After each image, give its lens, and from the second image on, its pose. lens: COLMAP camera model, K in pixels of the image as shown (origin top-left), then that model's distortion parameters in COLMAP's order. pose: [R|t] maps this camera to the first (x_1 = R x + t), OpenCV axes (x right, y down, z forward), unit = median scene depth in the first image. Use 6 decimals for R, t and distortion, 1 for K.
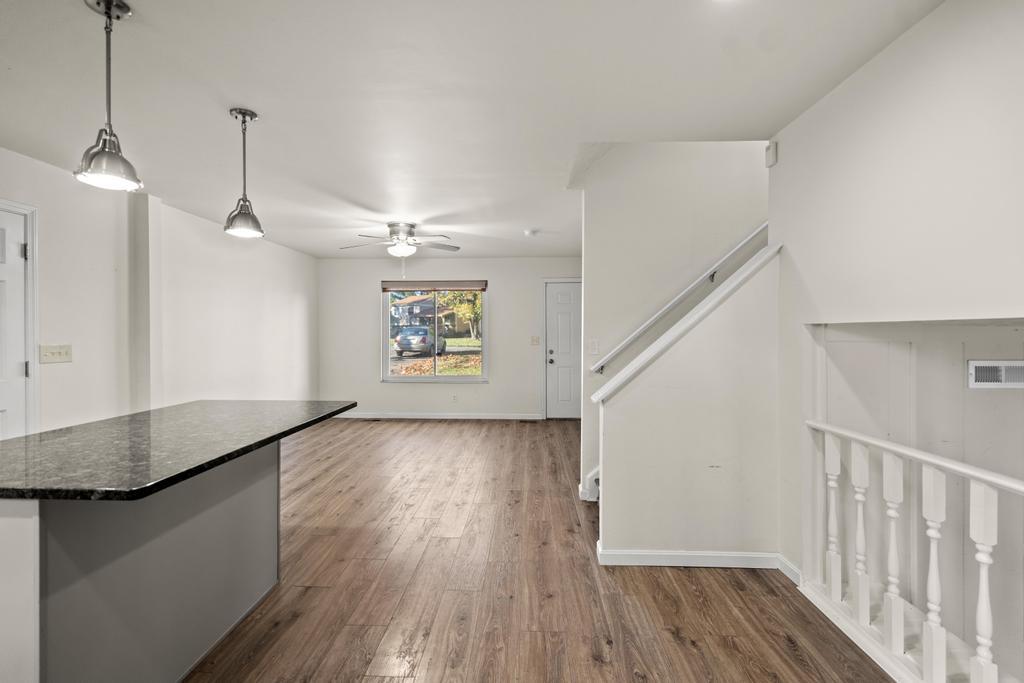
lens RADIAL K [[471.9, 0, 511.5], [0, 471.9, 337.3], [0, 0, 1]] dist [-0.004044, 0.001996]
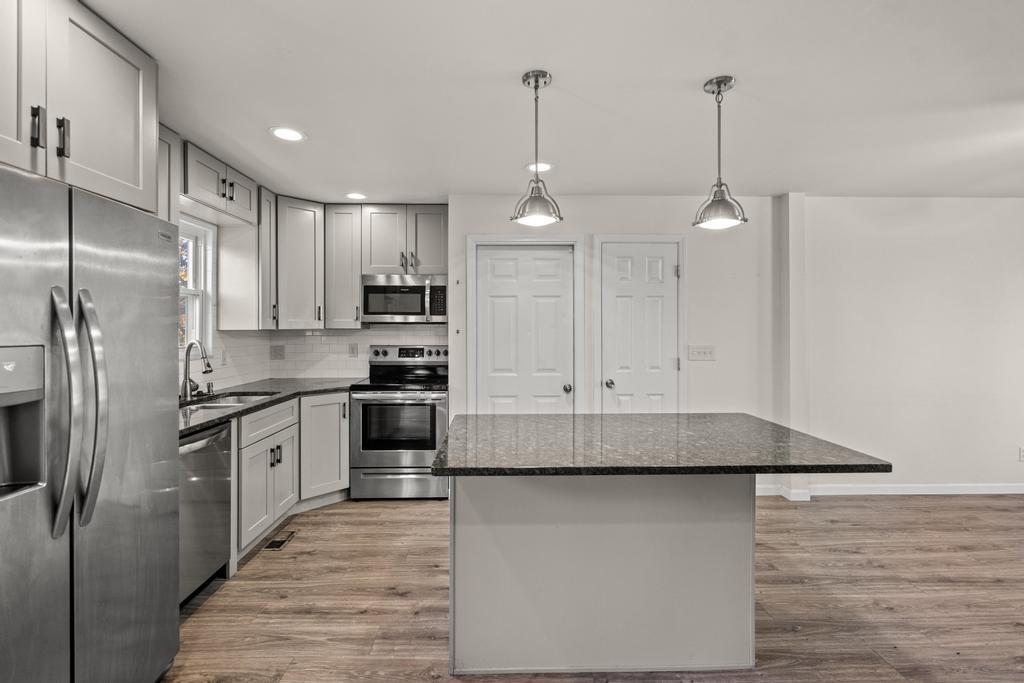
lens RADIAL K [[471.9, 0, 502.1], [0, 471.9, 328.8], [0, 0, 1]] dist [-0.004044, 0.001996]
pose [[0.058910, 0.001813, -0.998262, 0.205023], [-0.009239, 0.999957, 0.001271, -0.024577], [0.998221, 0.009148, 0.058924, 0.454113]]
